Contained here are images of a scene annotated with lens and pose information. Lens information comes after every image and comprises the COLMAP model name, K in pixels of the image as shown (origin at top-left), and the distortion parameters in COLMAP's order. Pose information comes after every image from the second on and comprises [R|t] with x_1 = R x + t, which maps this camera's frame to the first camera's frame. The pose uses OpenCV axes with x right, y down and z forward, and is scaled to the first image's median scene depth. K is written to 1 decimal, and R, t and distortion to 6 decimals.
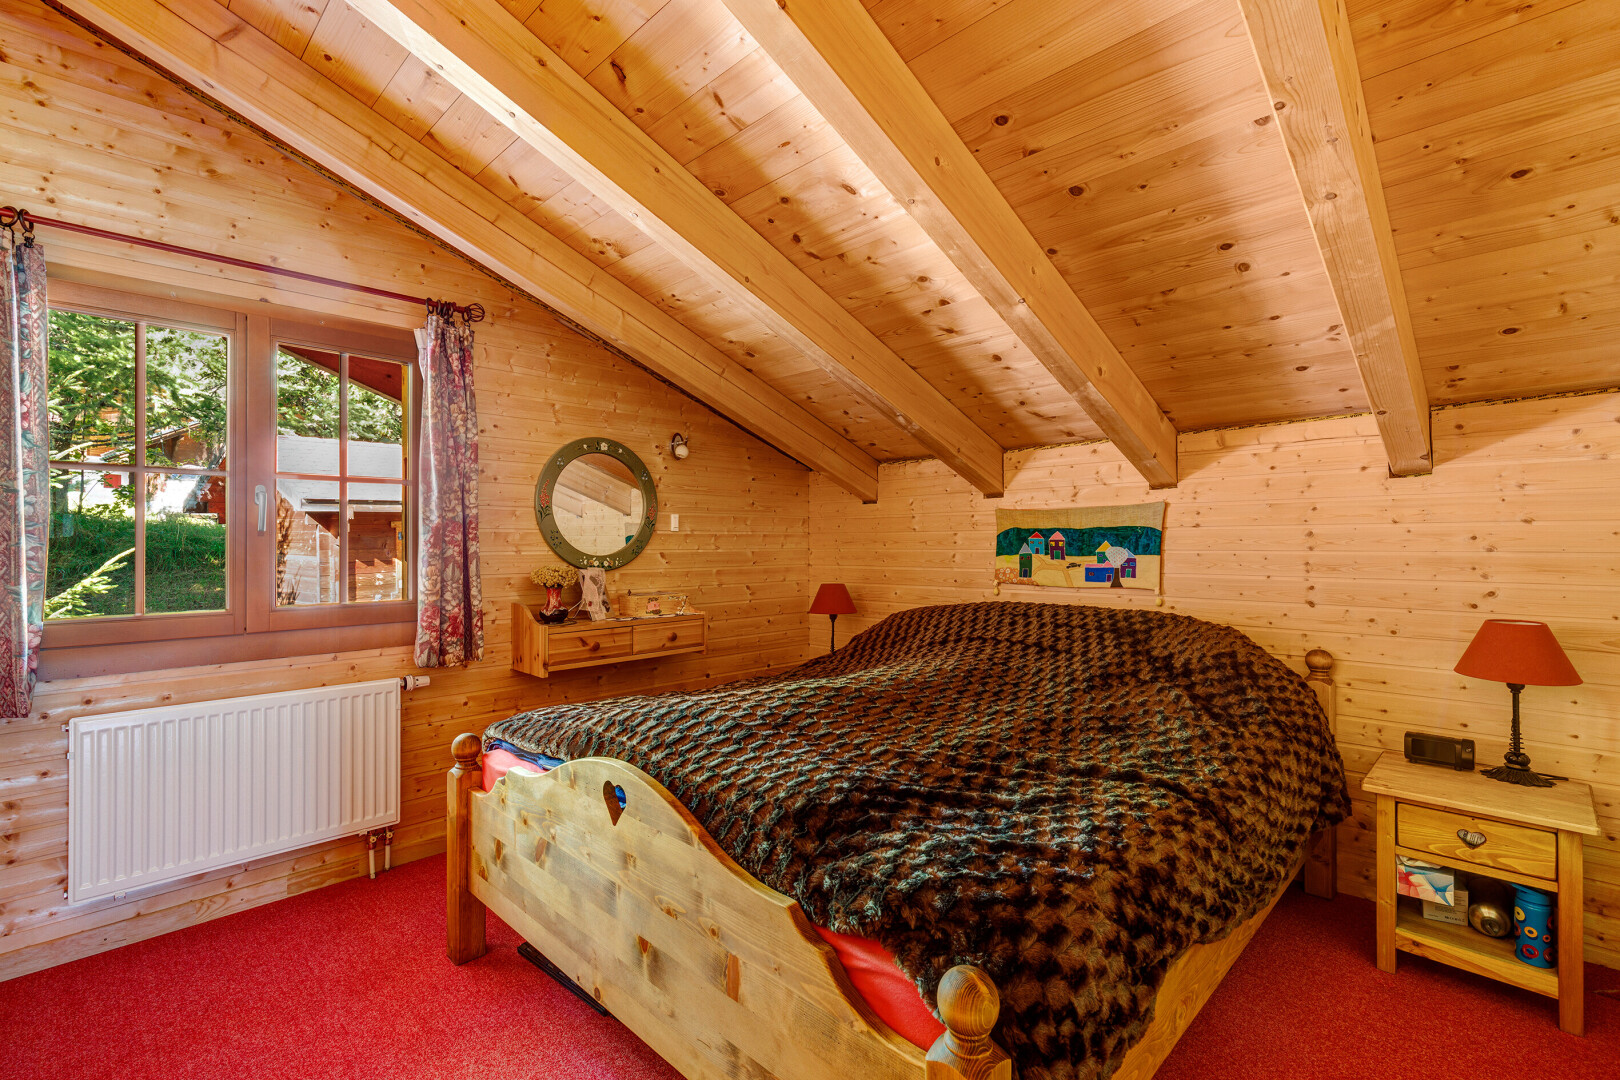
lens RADIAL K [[733.0, 0, 816.3], [0, 733.0, 543.1], [0, 0, 1]] dist [0.002905, -0.000074]
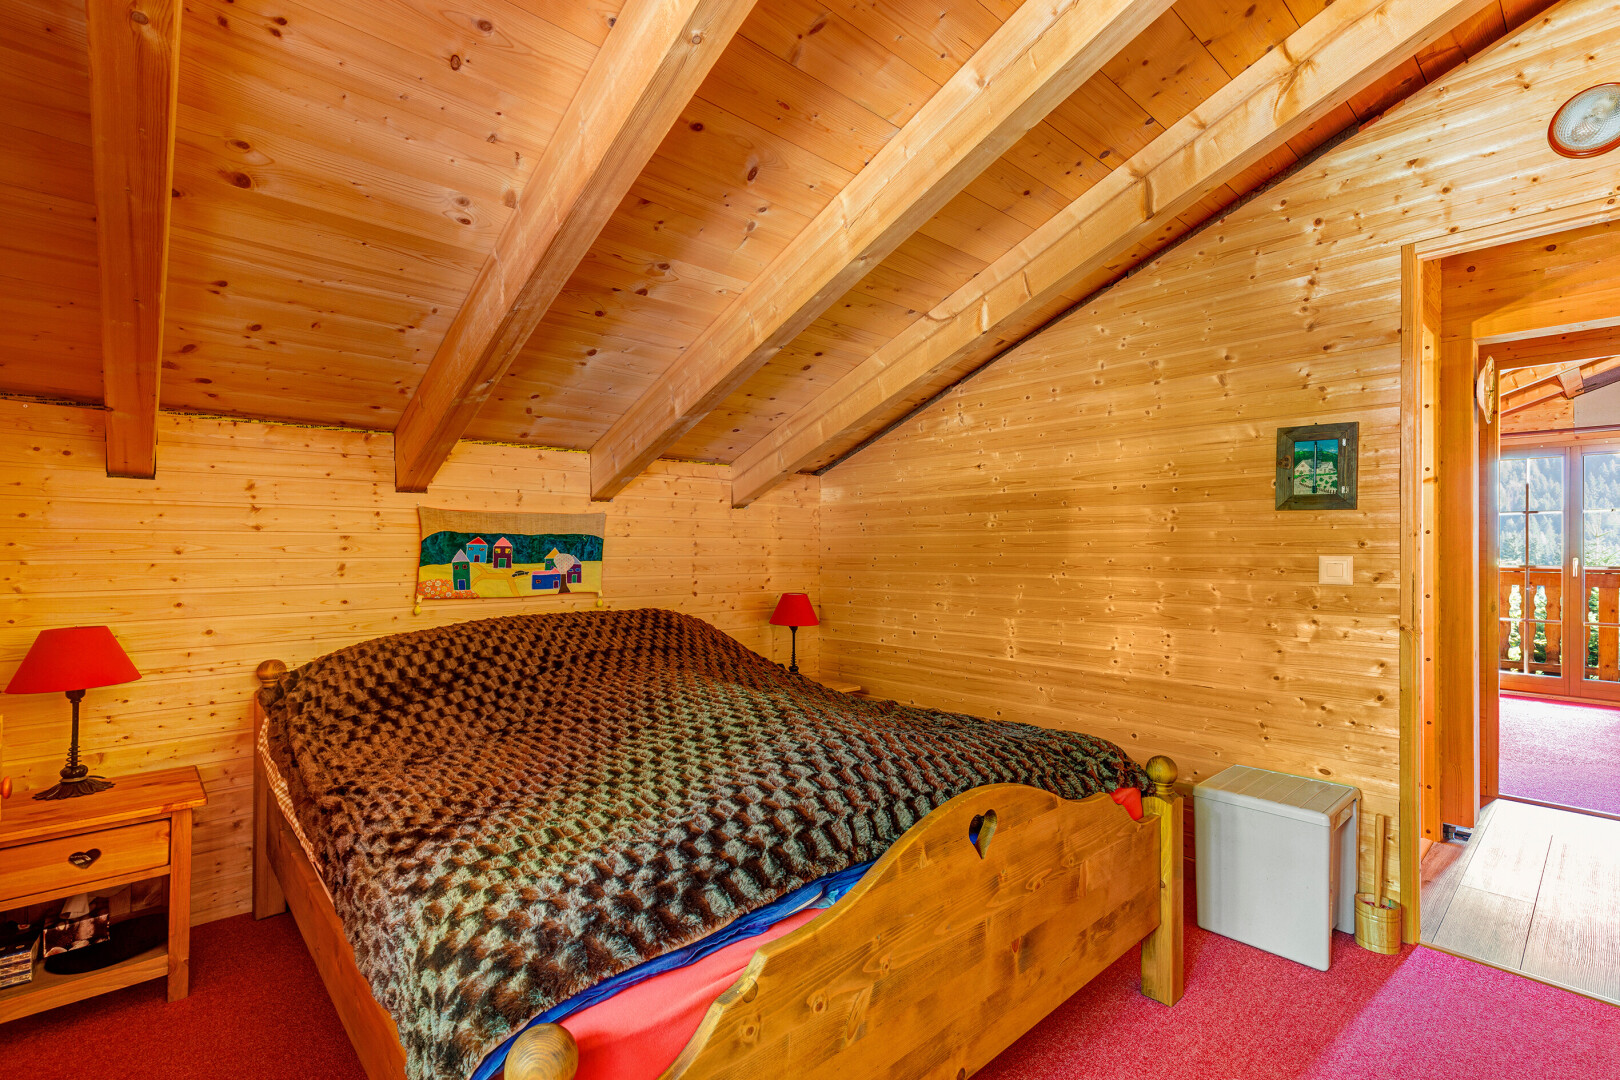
lens RADIAL K [[733.0, 0, 816.3], [0, 733.0, 543.1], [0, 0, 1]] dist [0.002905, -0.000074]
pose [[0.057718, 0.009350, 0.998289, -0.581370], [-0.004126, 0.999950, -0.009127, -0.001797], [-0.998324, -0.003592, 0.057754, 0.568130]]
